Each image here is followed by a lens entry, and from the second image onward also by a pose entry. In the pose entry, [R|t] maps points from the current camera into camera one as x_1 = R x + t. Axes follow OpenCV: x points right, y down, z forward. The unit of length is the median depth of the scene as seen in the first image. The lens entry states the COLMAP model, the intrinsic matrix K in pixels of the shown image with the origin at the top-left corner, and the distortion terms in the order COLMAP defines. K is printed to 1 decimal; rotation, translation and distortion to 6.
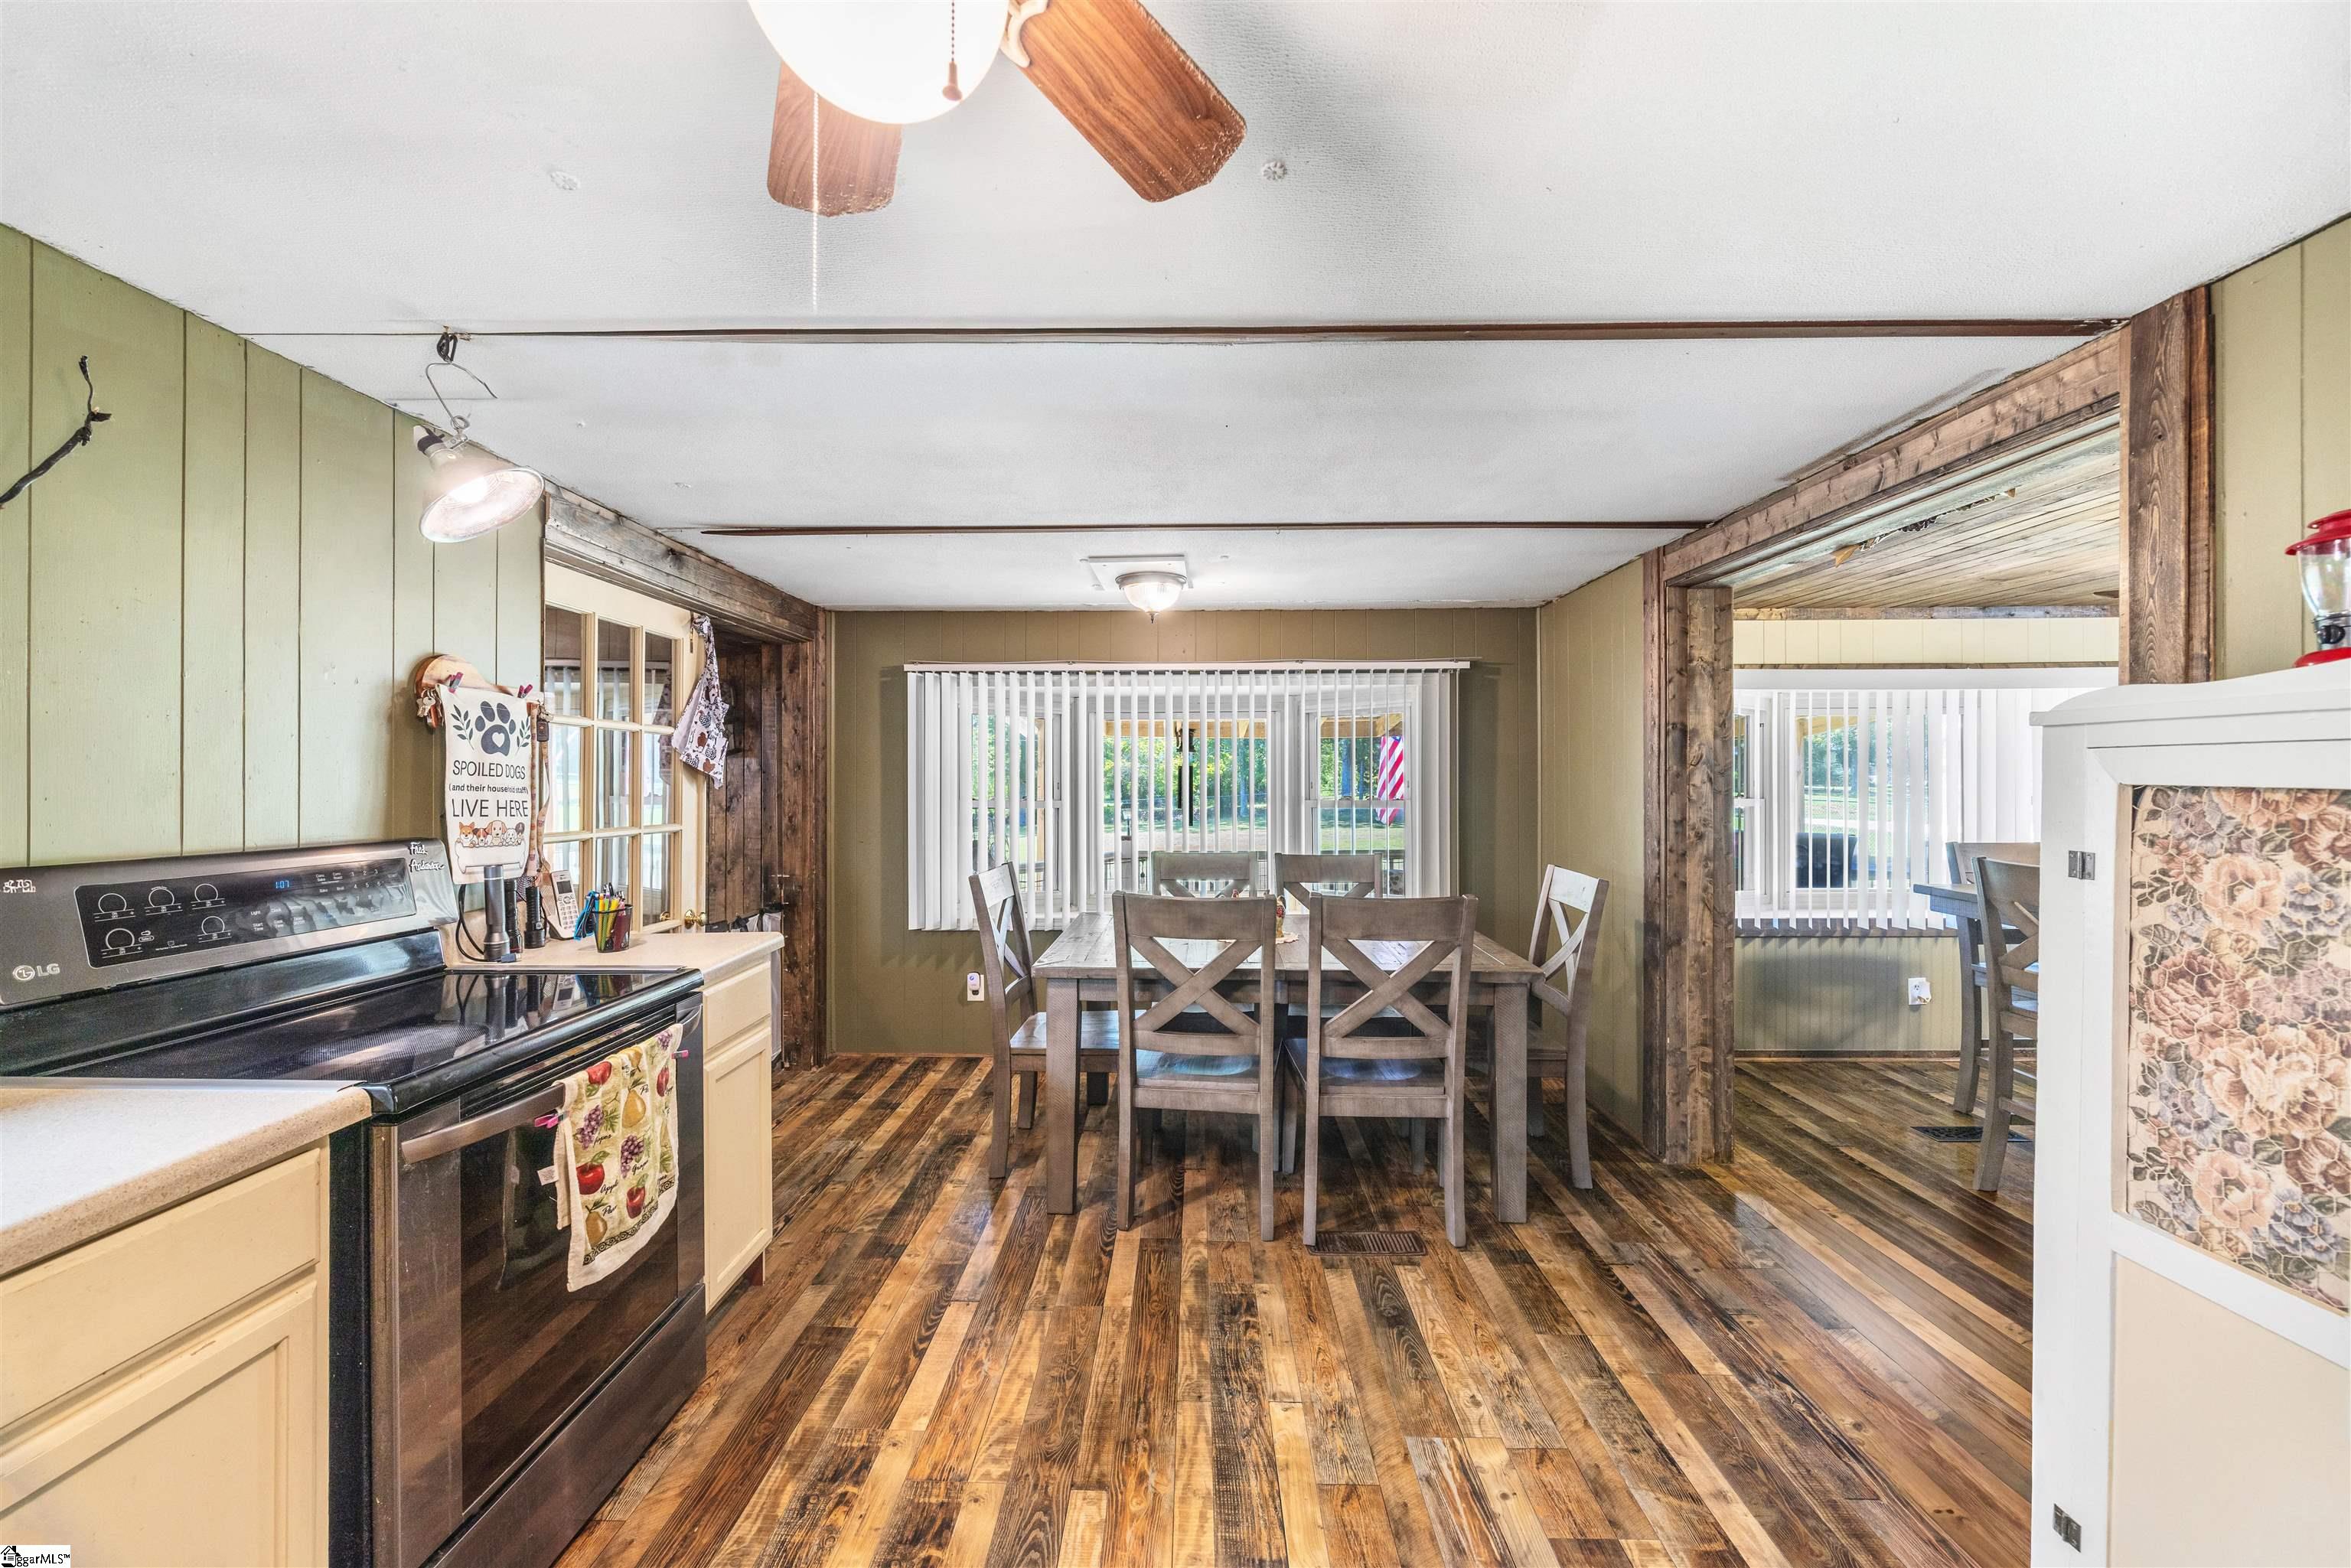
lens RADIAL K [[893.4, 0, 1172.8], [0, 893.4, 782.9], [0, 0, 1]] dist [-0.003046, 0.000084]
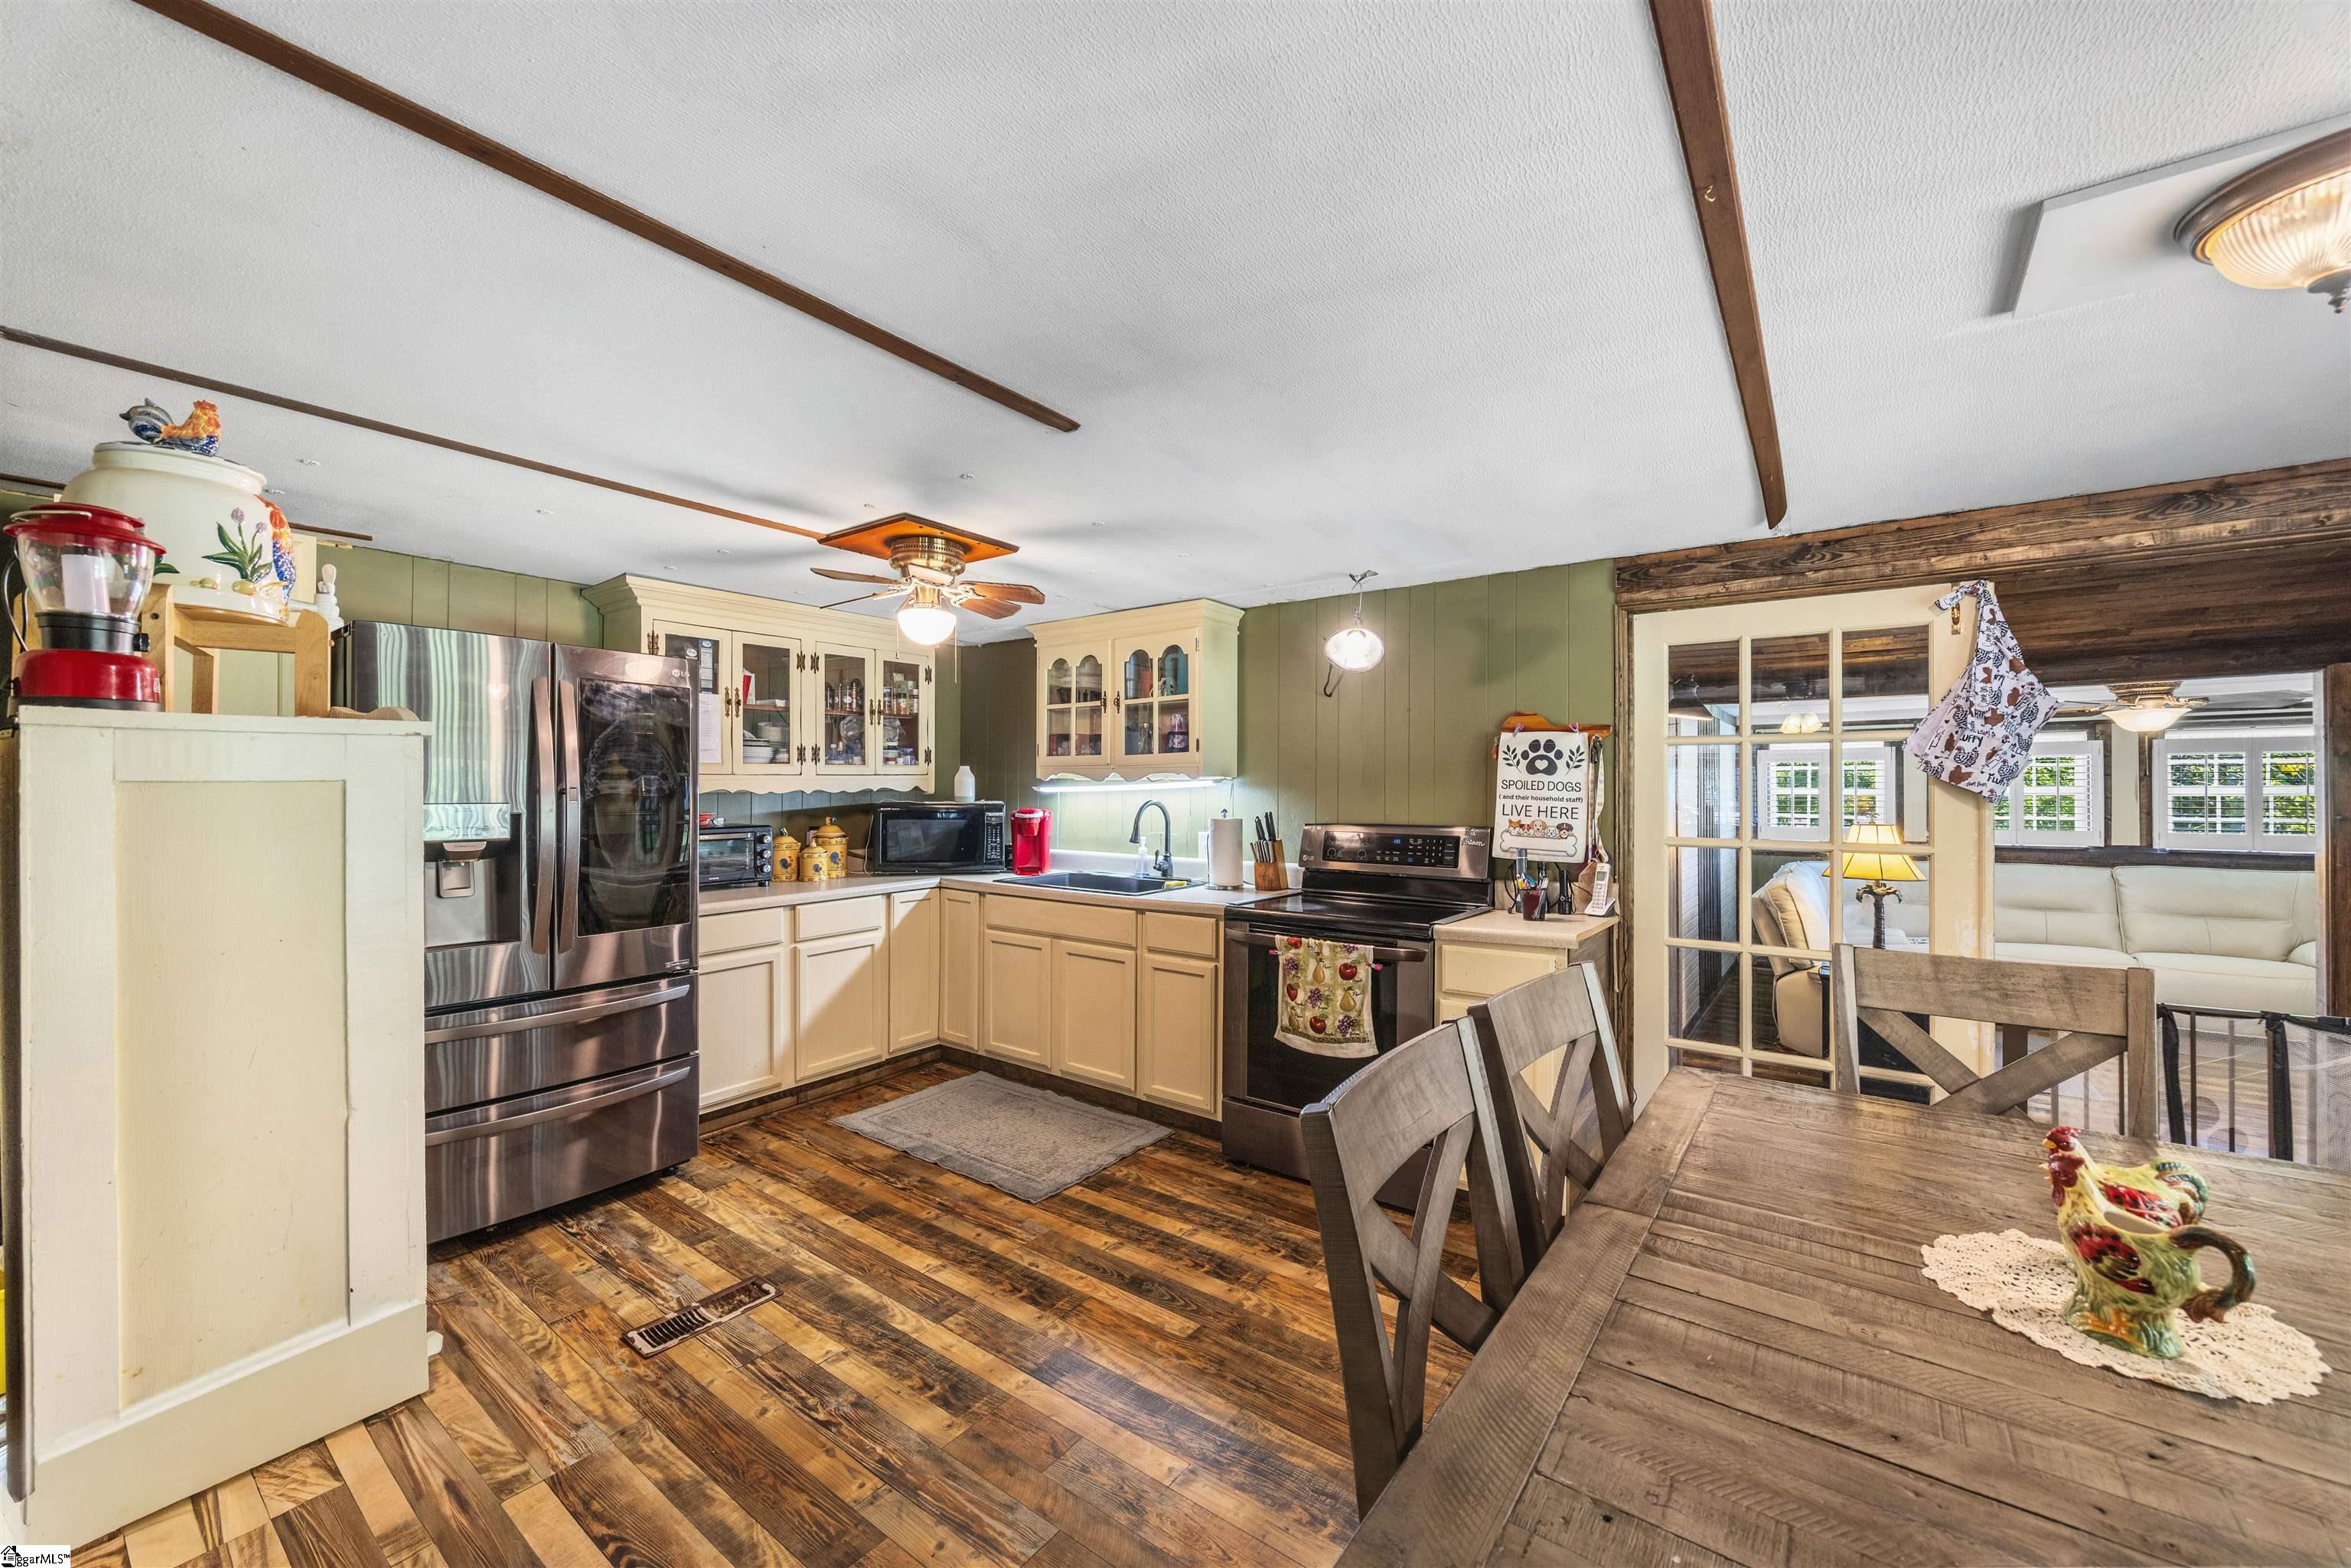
lens RADIAL K [[893.4, 0, 1185.6], [0, 893.4, 787.8], [0, 0, 1]] dist [-0.003046, 0.000084]
pose [[-0.567588, -0.006423, -0.823288, 0.833703], [-0.005720, 0.999976, -0.003858, -0.001787], [0.823293, 0.002520, -0.567611, 1.446324]]
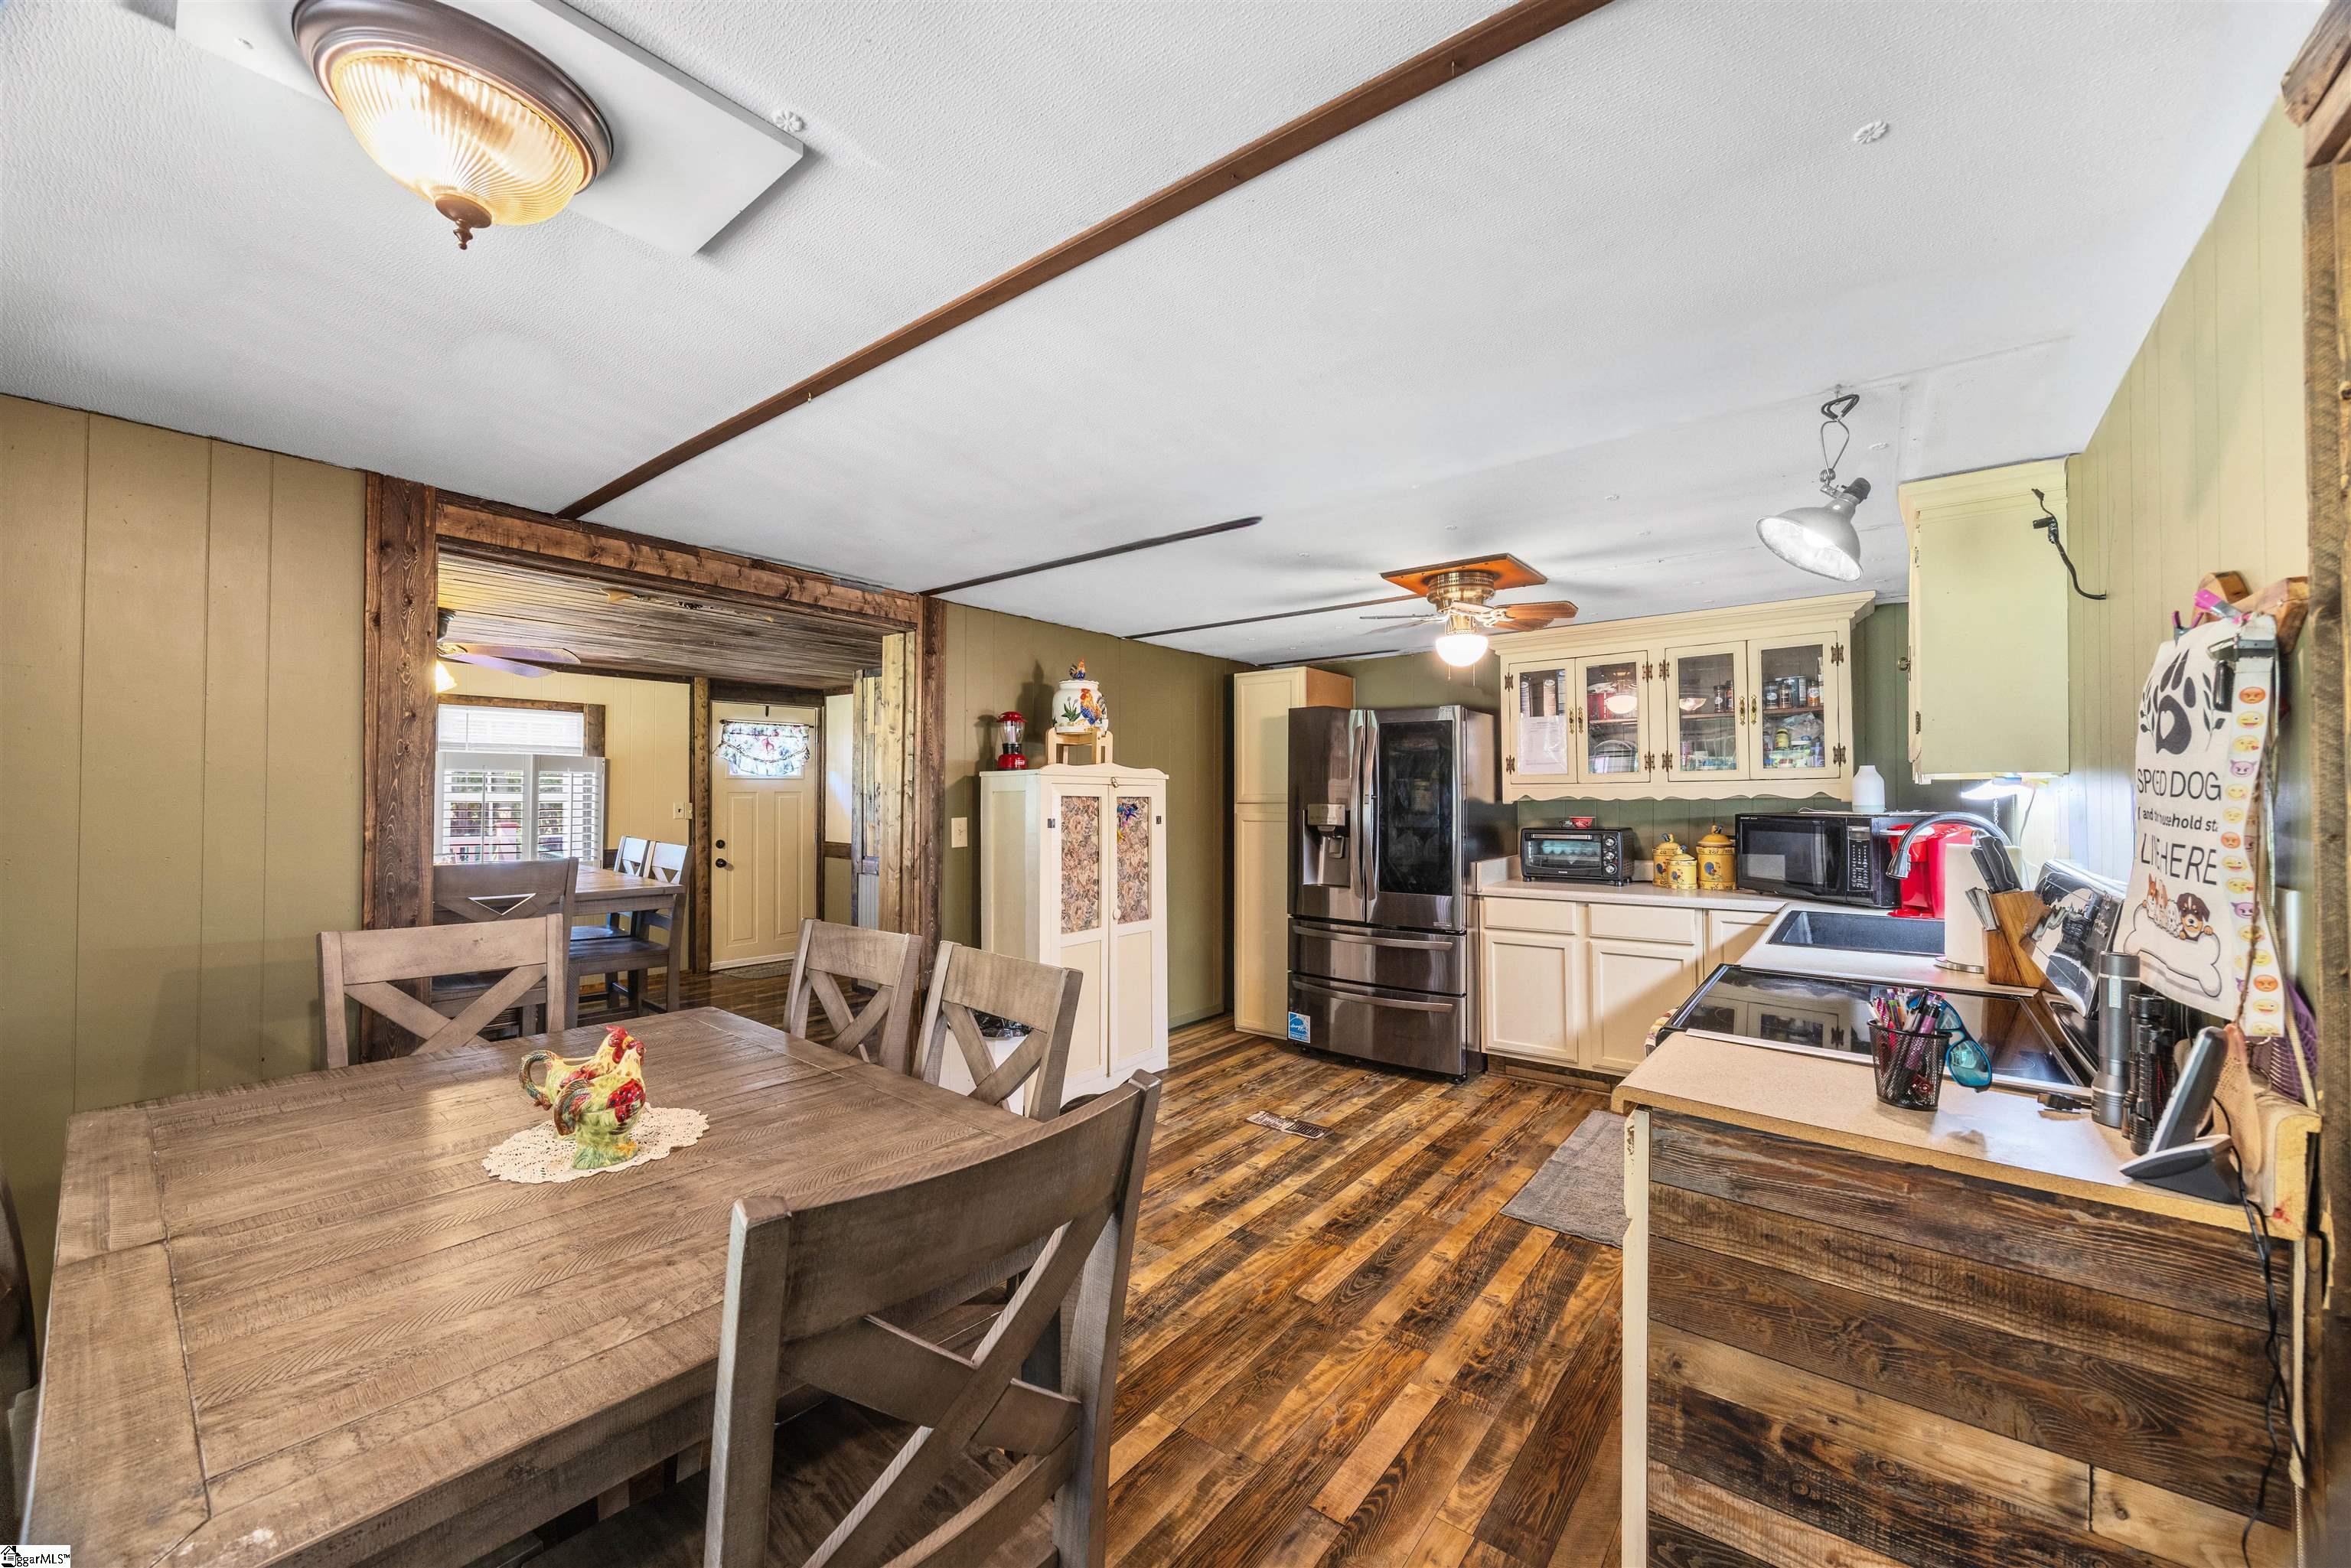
lens RADIAL K [[893.4, 0, 1174.1], [0, 893.4, 786.2], [0, 0, 1]] dist [-0.003046, 0.000084]
pose [[-0.798713, 0.001010, 0.601712, -0.649719], [-0.003166, 0.999978, -0.005881, -0.008378], [-0.601704, -0.006602, -0.798692, 1.884905]]
